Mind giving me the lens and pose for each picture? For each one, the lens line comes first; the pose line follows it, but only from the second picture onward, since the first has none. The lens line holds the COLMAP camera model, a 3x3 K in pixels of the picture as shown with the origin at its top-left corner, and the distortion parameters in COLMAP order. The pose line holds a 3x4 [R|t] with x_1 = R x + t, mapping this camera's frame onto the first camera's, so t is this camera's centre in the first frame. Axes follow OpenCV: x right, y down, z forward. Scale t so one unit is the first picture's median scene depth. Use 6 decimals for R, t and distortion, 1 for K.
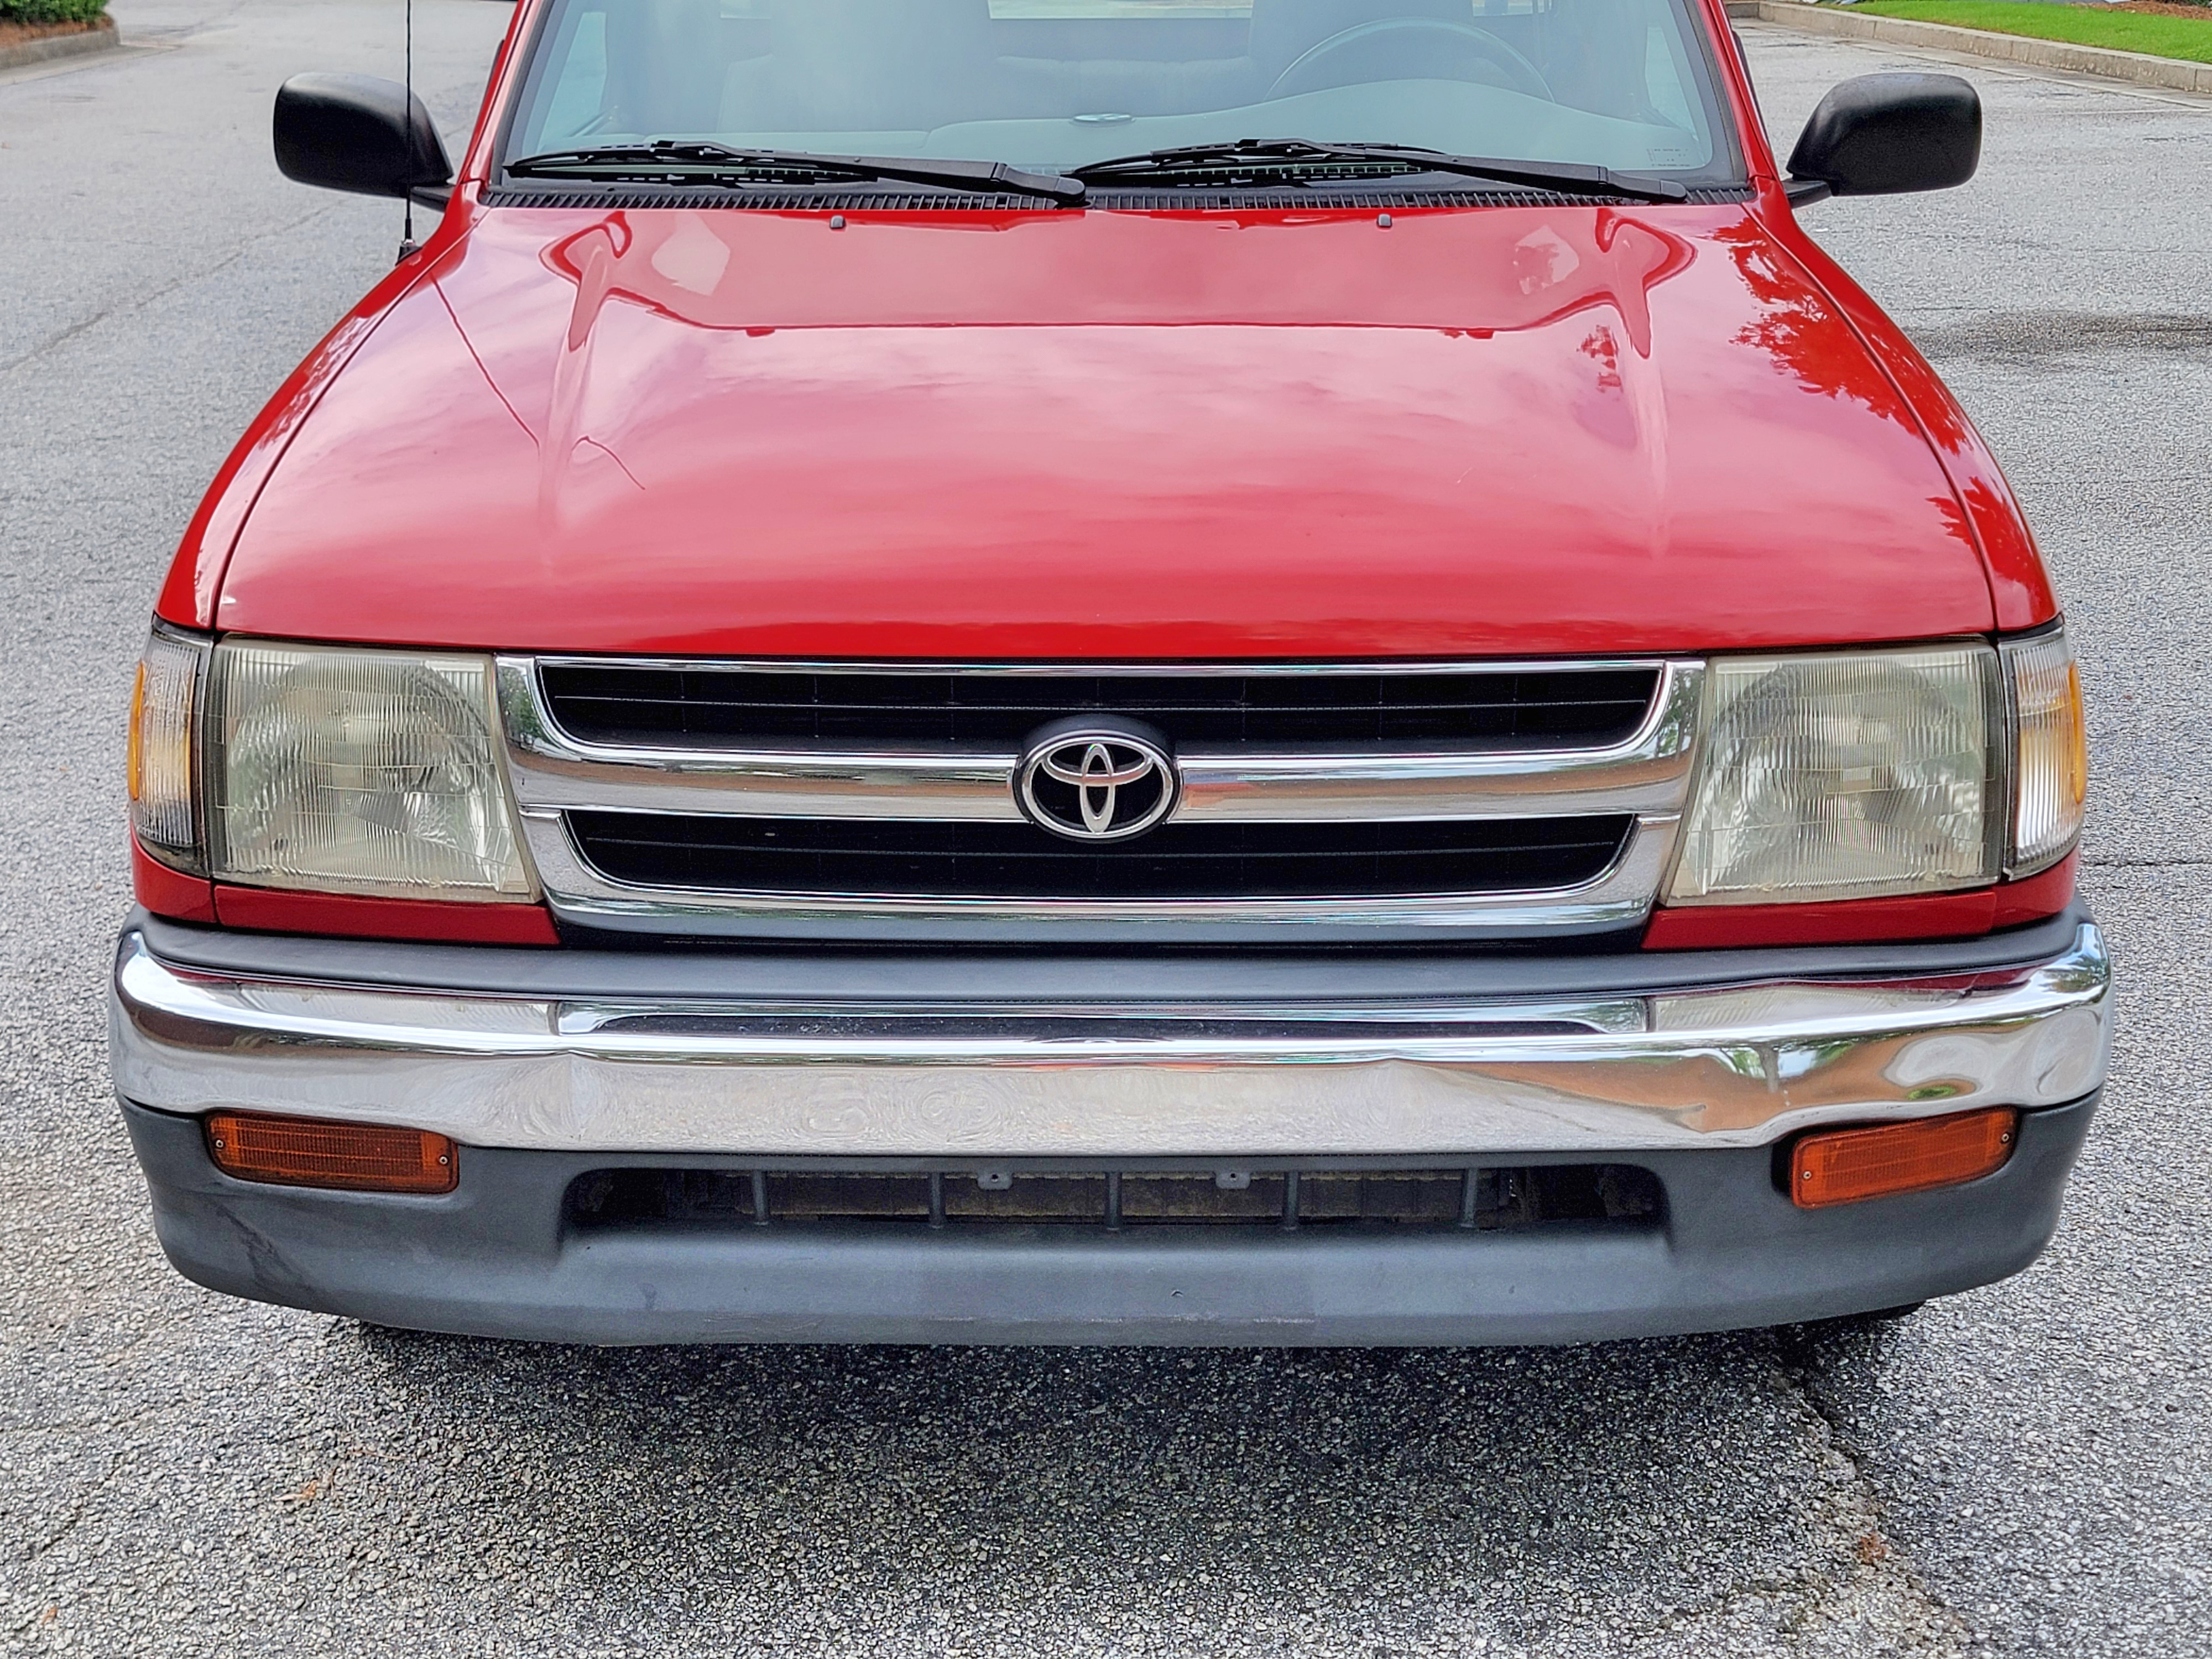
lens RADIAL K [[2922.9, 0, 1111.3], [0, 2922.9, 829.7], [0, 0, 1]] dist [0.086878, 0.000000]
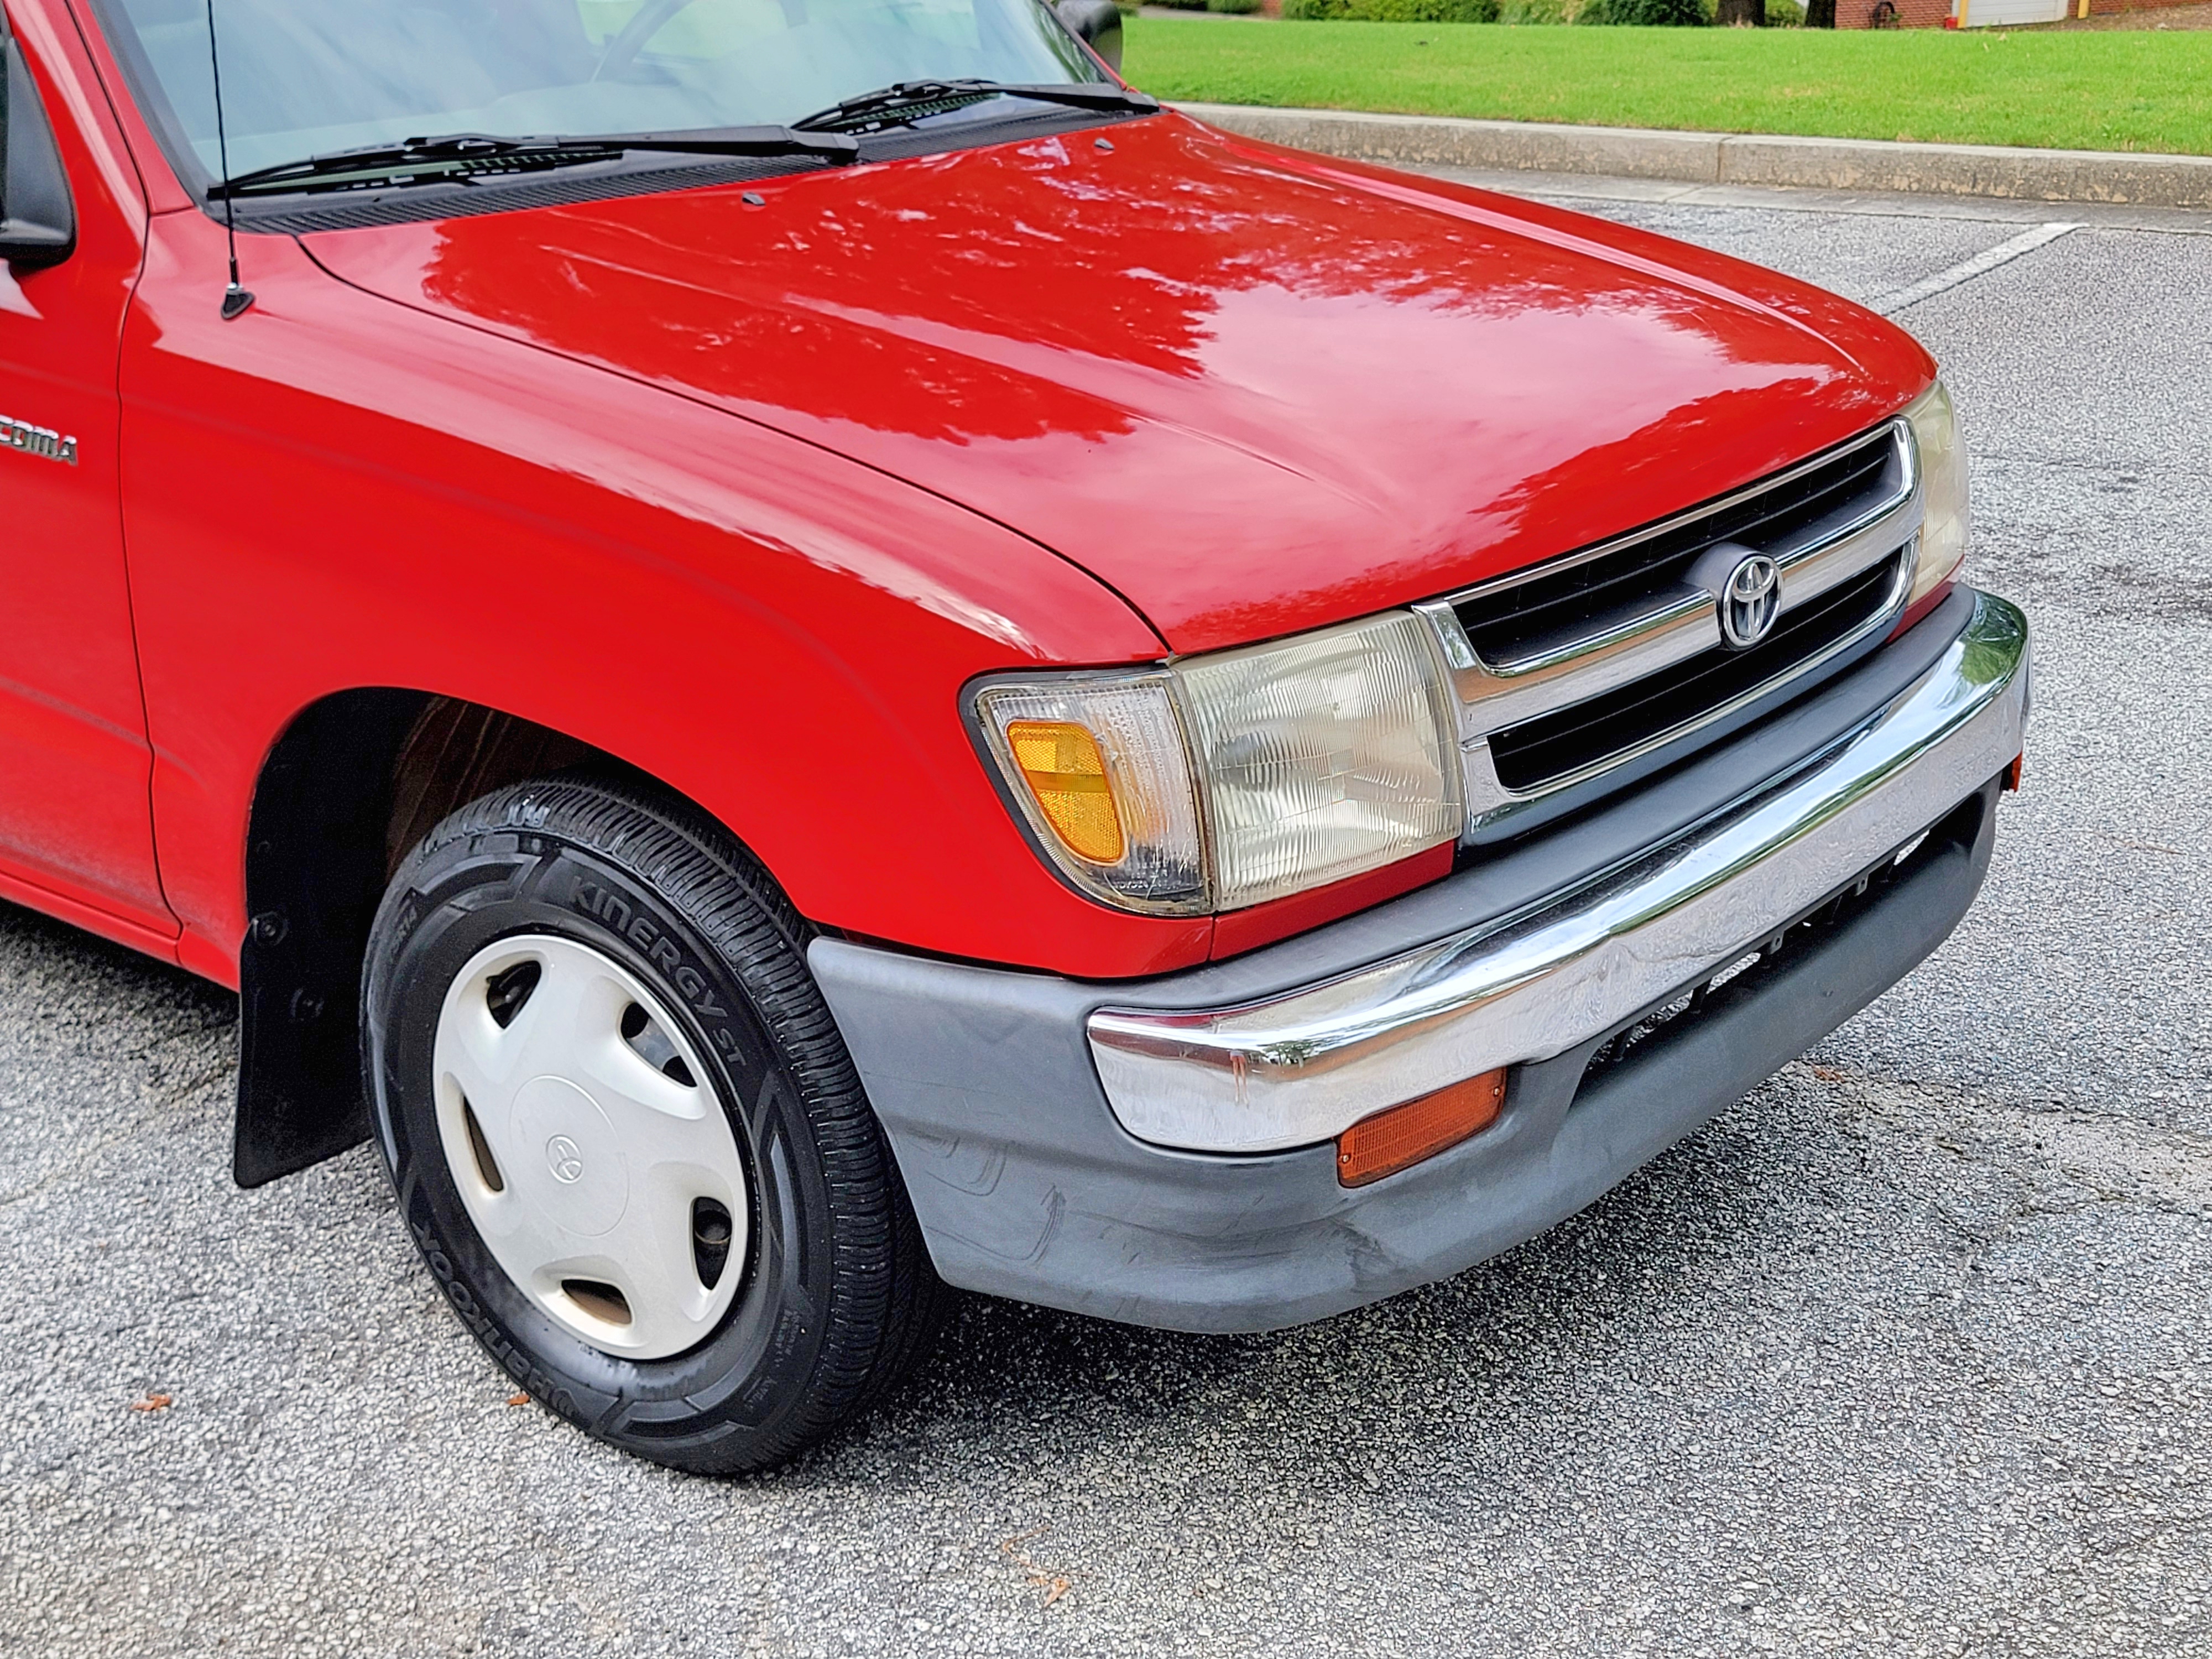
lens RADIAL K [[2922.9, 0, 1094.8], [0, 2922.9, 830.5], [0, 0, 1]] dist [0.086878, 0.000000]
pose [[0.616685, -0.265204, 0.741193, -1.036621], [0.250609, 0.958697, 0.134518, -0.146953], [-0.746254, 0.102794, 0.657677, 0.415481]]
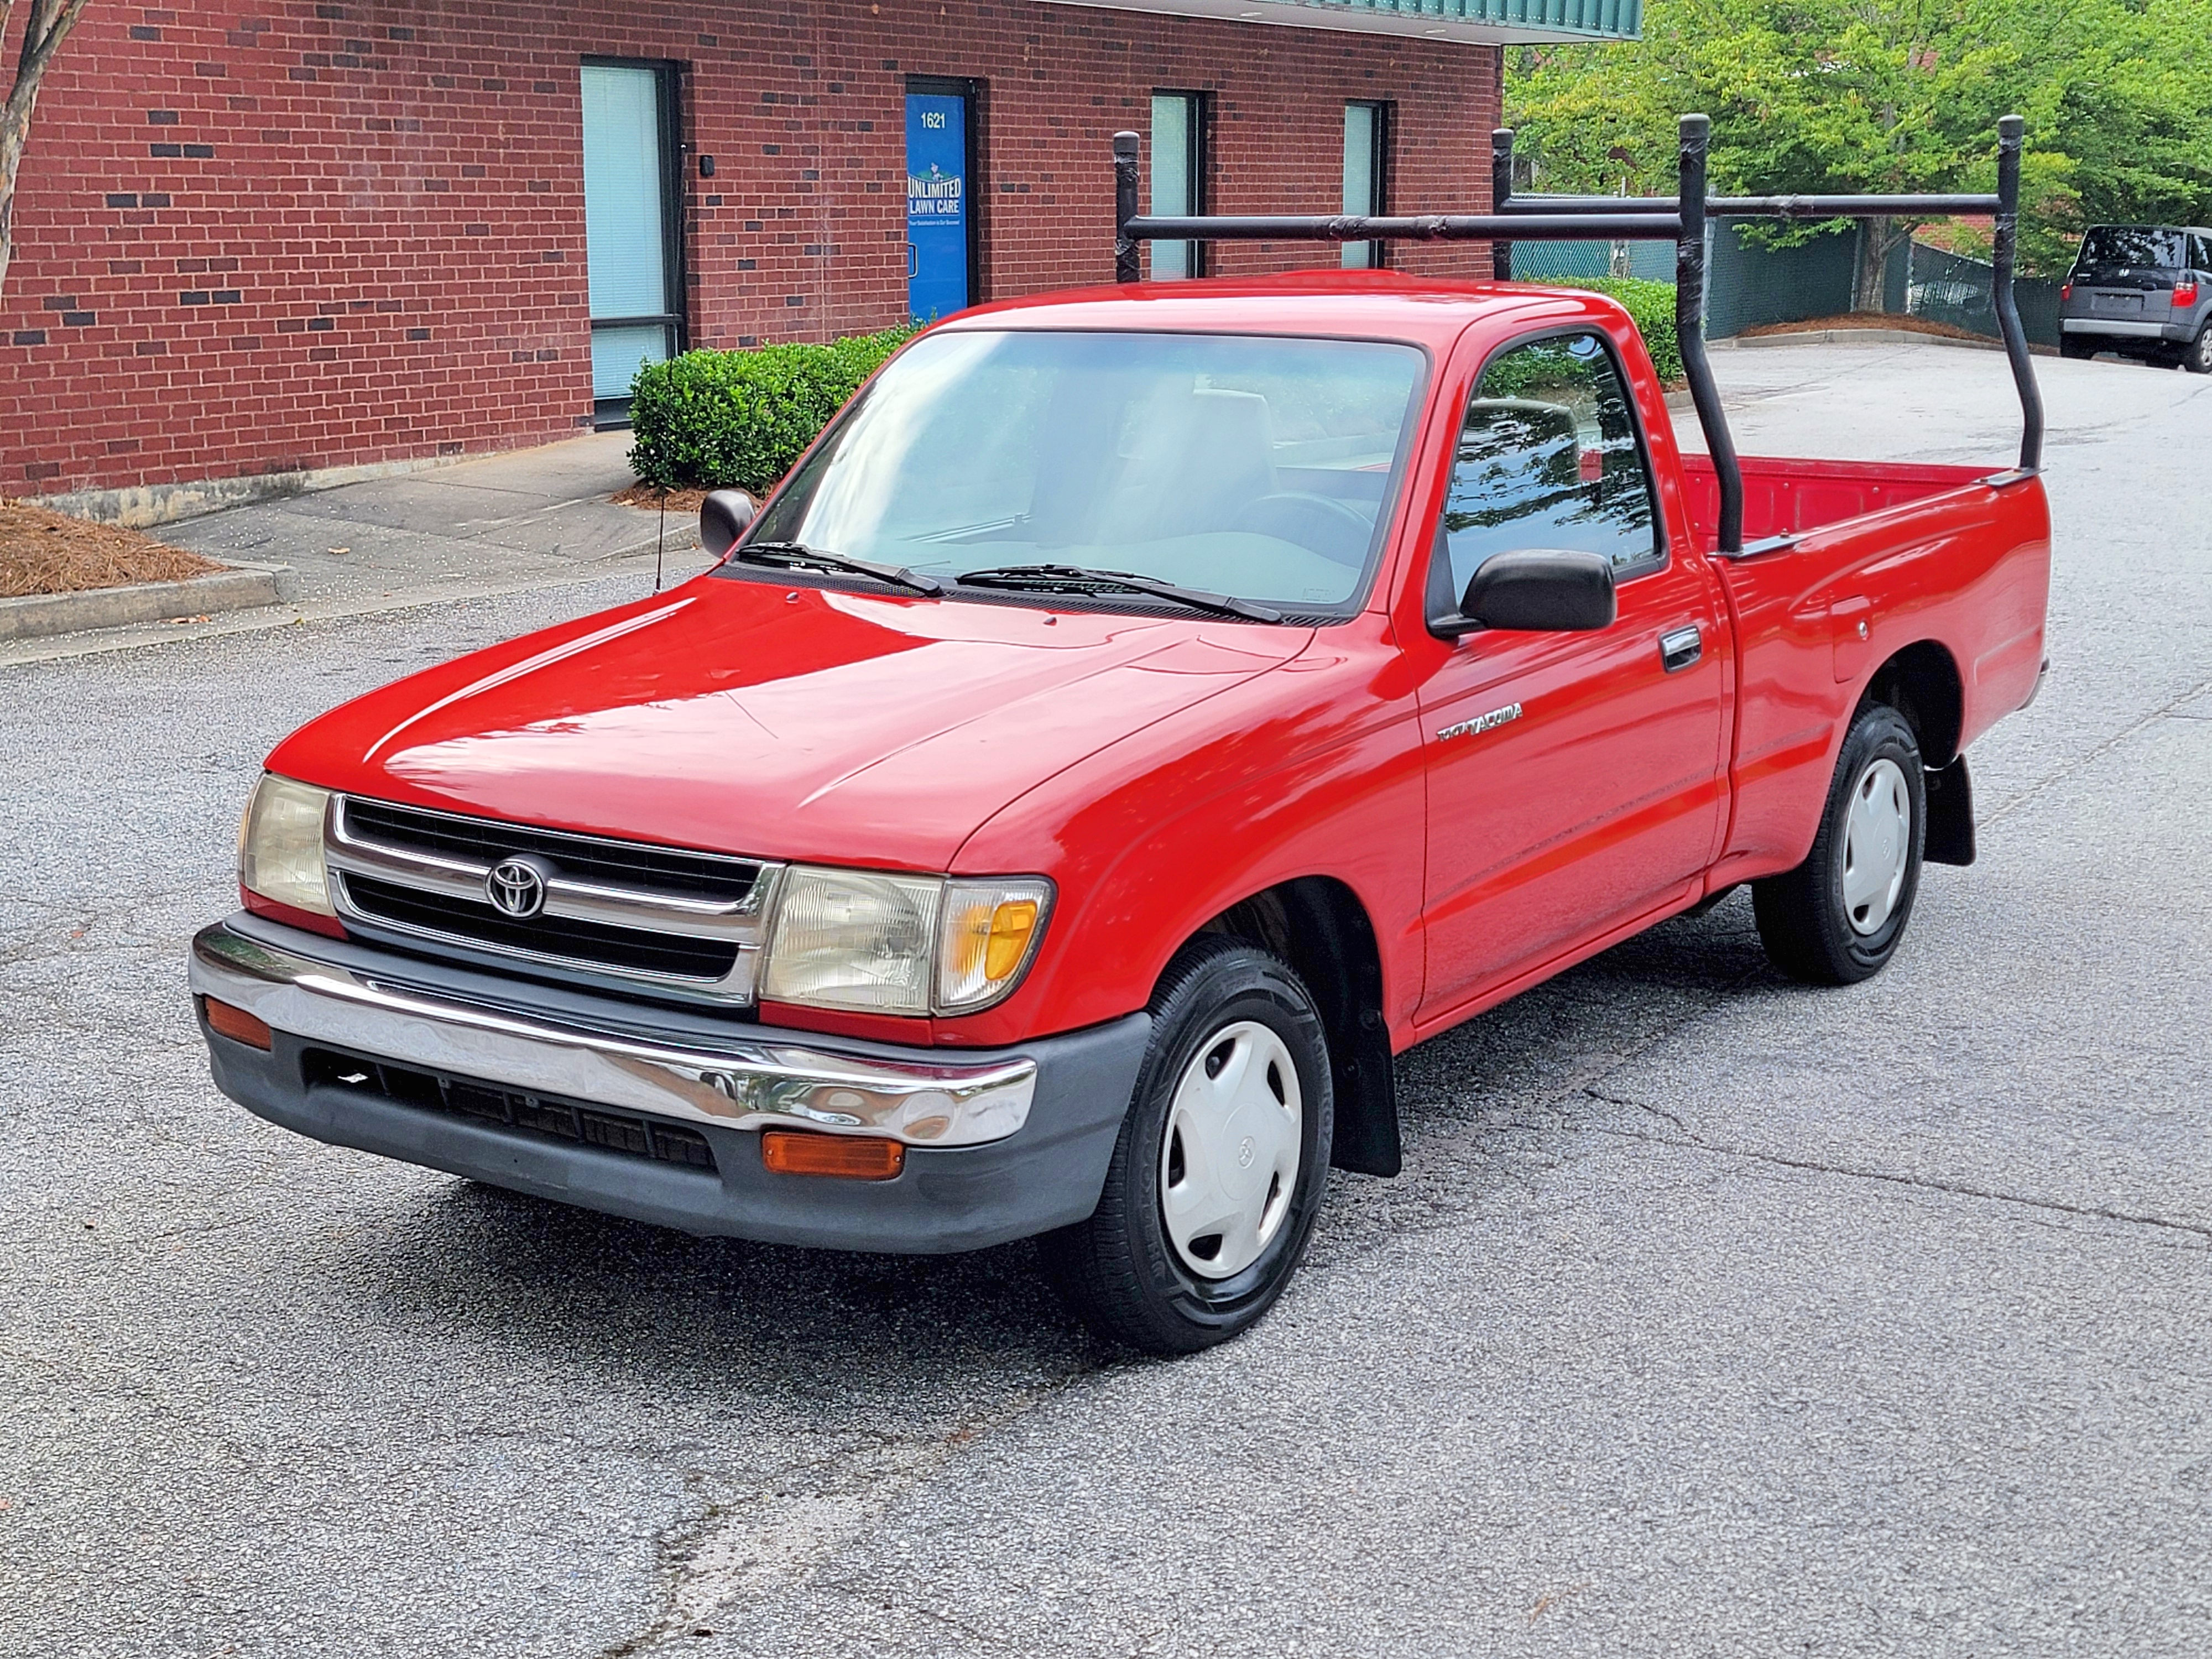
lens RADIAL K [[2922.9, 0, 1114.5], [0, 2922.9, 838.4], [0, 0, 1]] dist [0.086878, 0.000000]
pose [[0.824755, 0.114039, -0.553873, 1.356006], [-0.174171, 0.983067, -0.056946, -0.005994], [0.538000, 0.143435, 0.830652, -0.390569]]
